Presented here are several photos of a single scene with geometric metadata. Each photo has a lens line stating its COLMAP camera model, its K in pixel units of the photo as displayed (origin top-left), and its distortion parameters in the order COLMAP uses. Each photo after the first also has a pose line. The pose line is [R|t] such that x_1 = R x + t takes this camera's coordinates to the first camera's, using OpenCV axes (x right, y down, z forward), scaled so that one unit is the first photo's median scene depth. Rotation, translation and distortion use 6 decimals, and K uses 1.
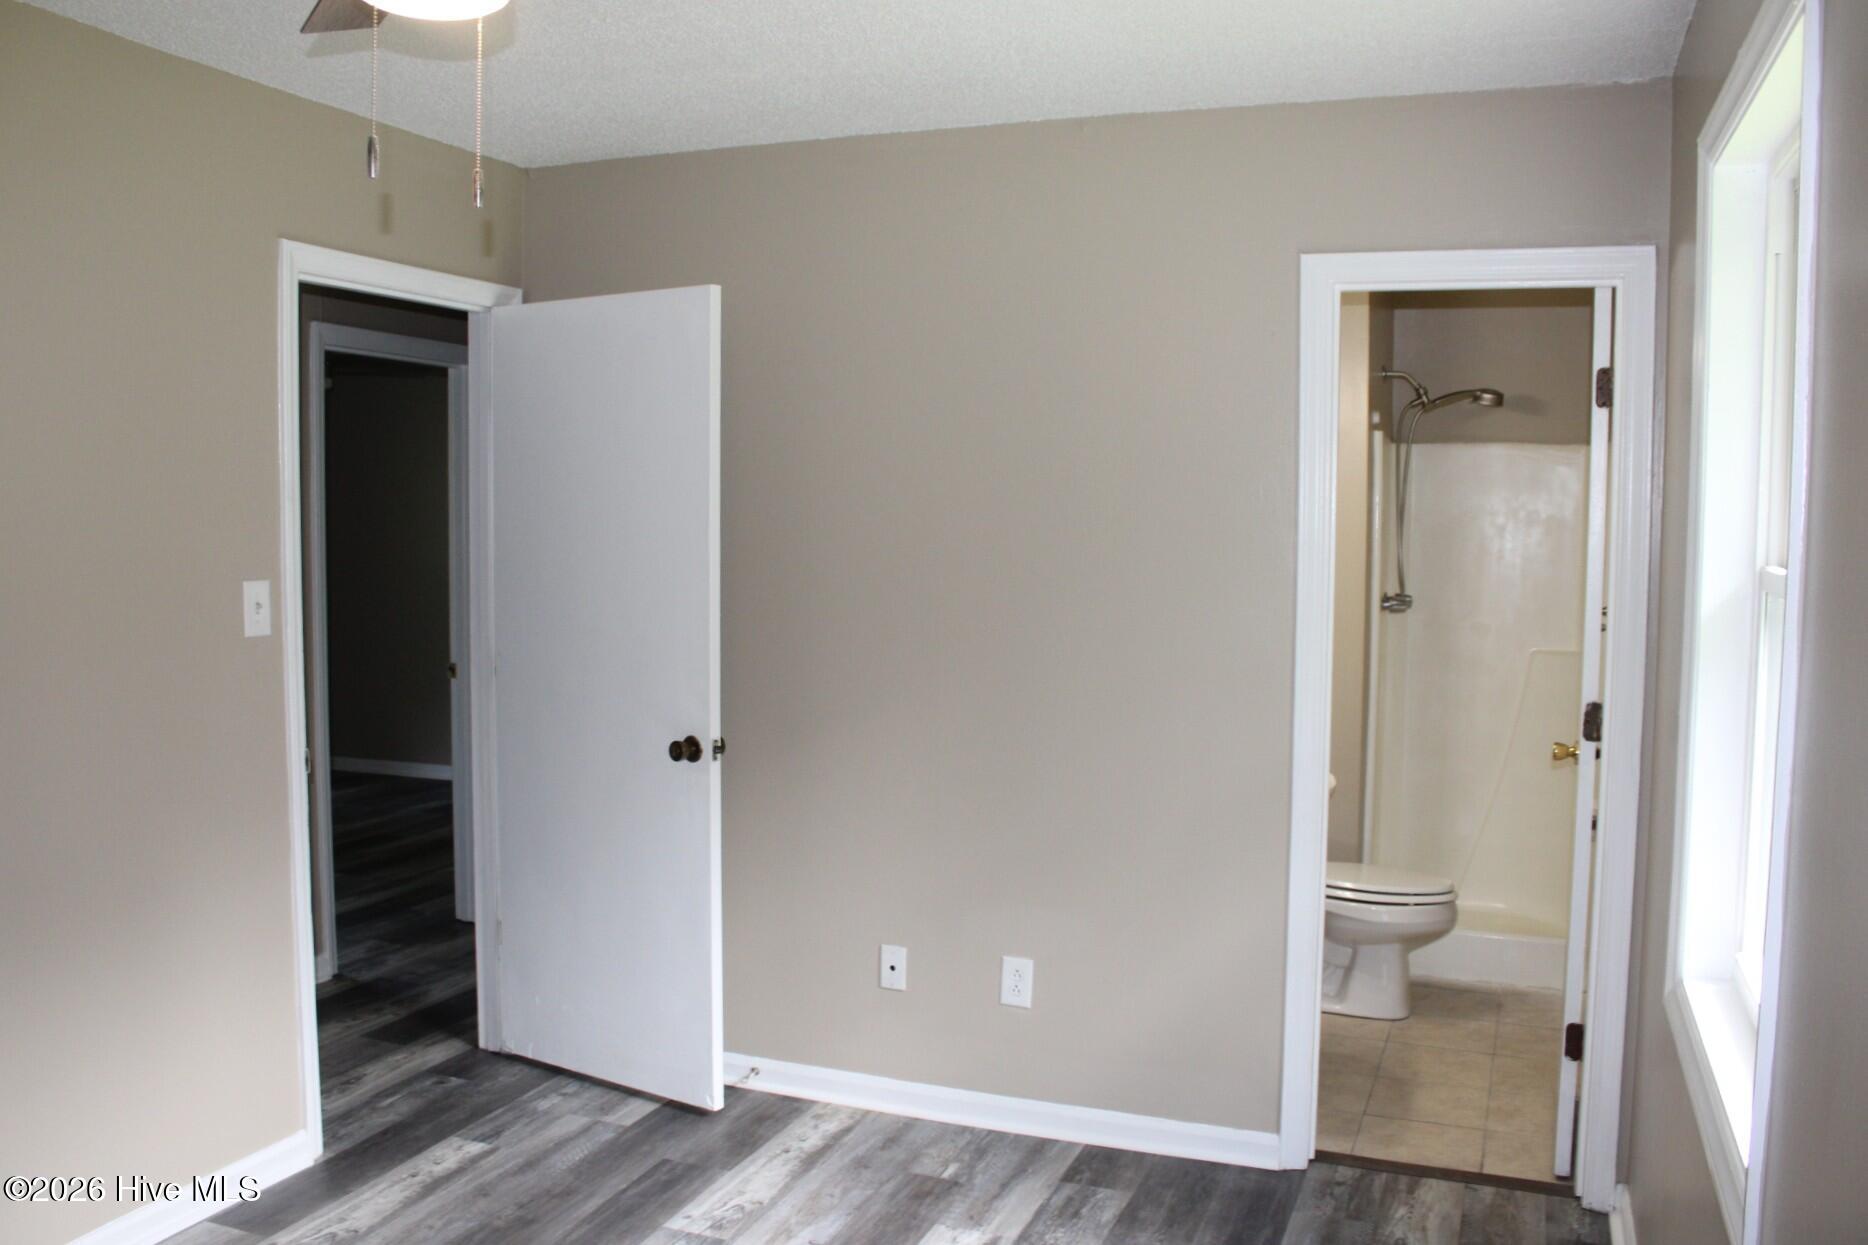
lens RADIAL K [[1580.8, 0, 919.3], [0, 1580.8, 625.3], [0, 0, 1]] dist [-0.146196, 0.118929]
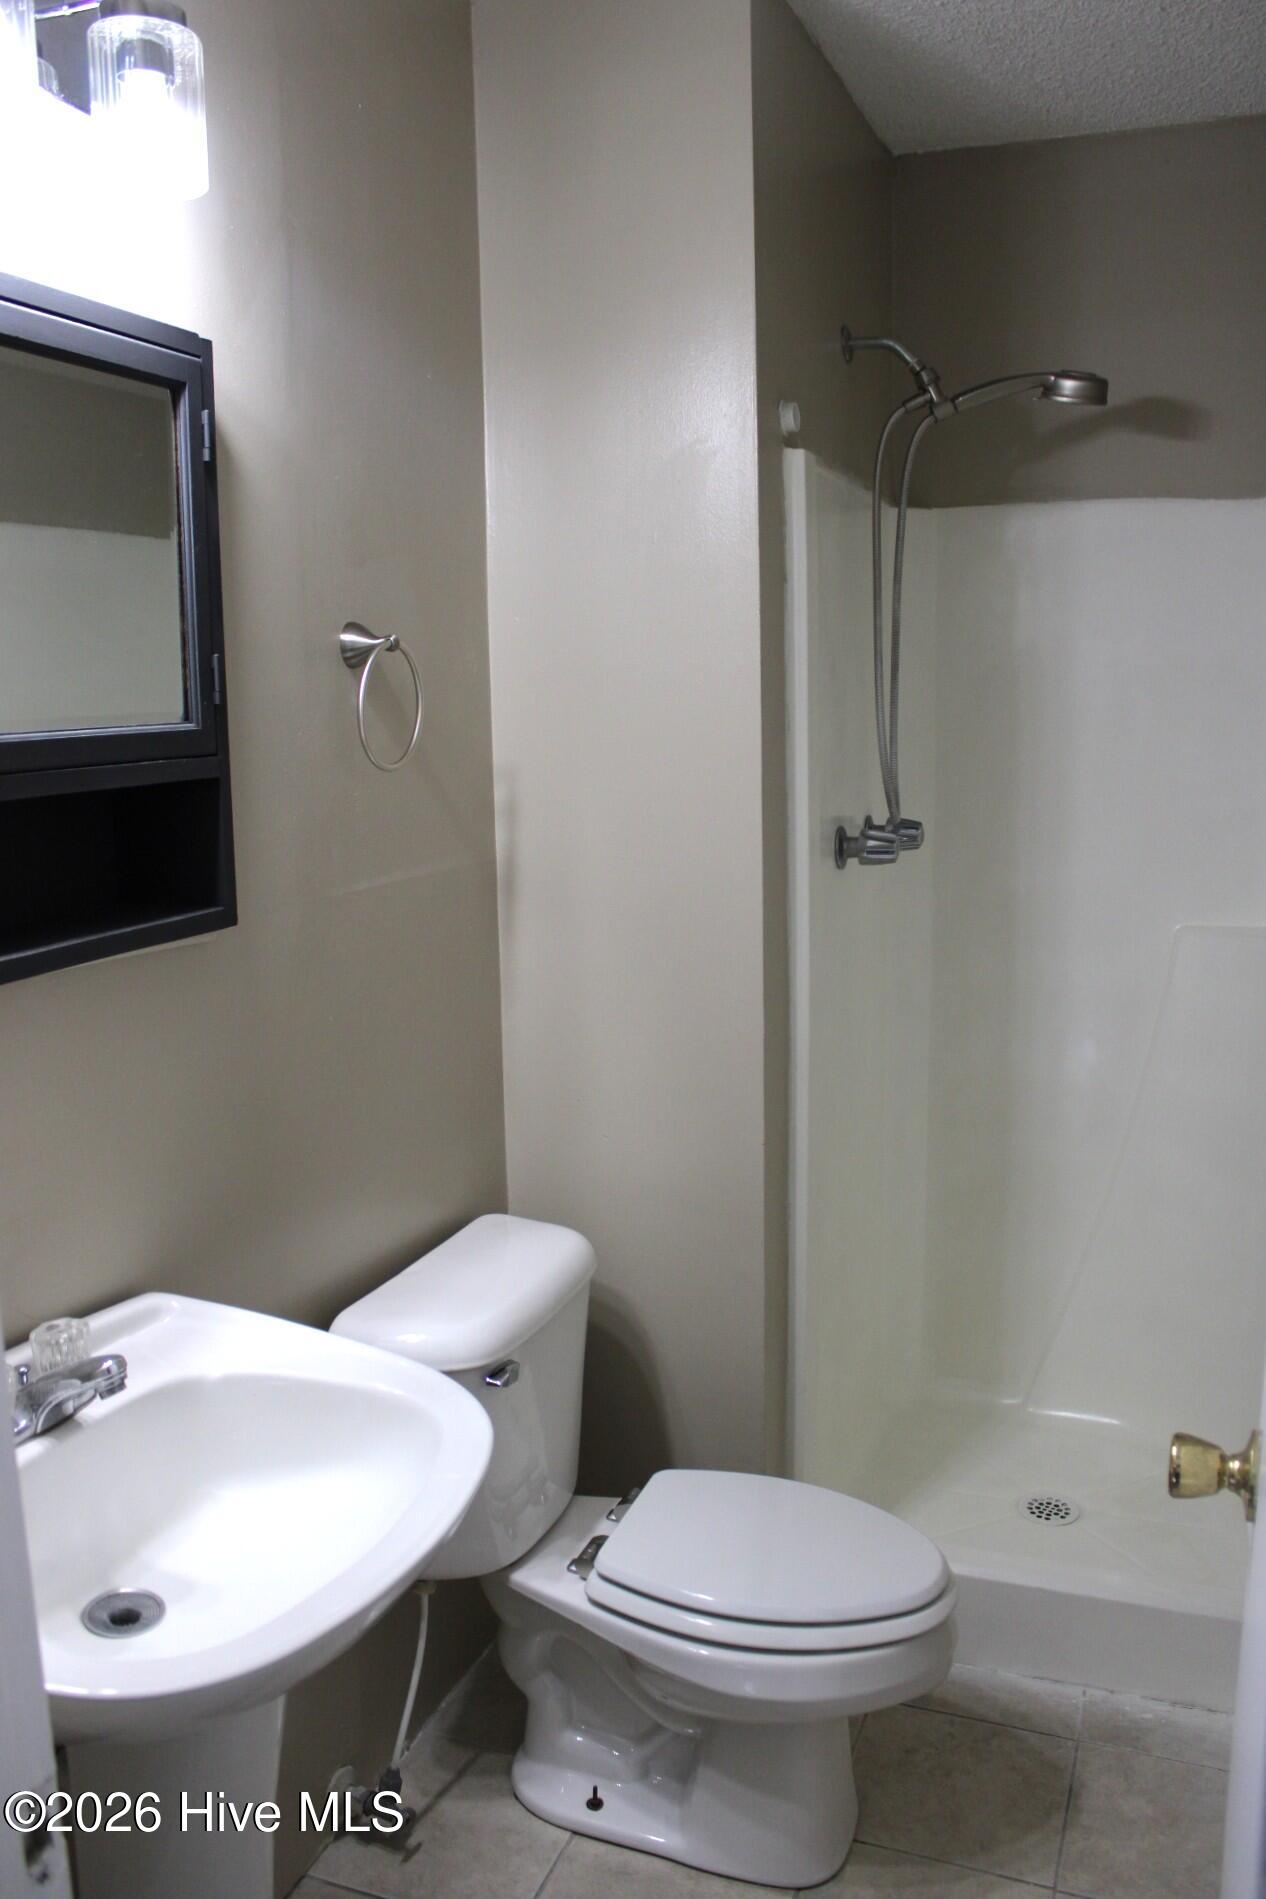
lens RADIAL K [[1607.0, 0, 632.7], [0, 1607.0, 947.9], [0, 0, 1]] dist [-0.146196, 0.118929]
pose [[0.999427, -0.028847, 0.017701, 0.224588], [0.027014, 0.994990, 0.096252, -0.030825], [-0.020389, -0.095718, 0.995200, 0.527879]]
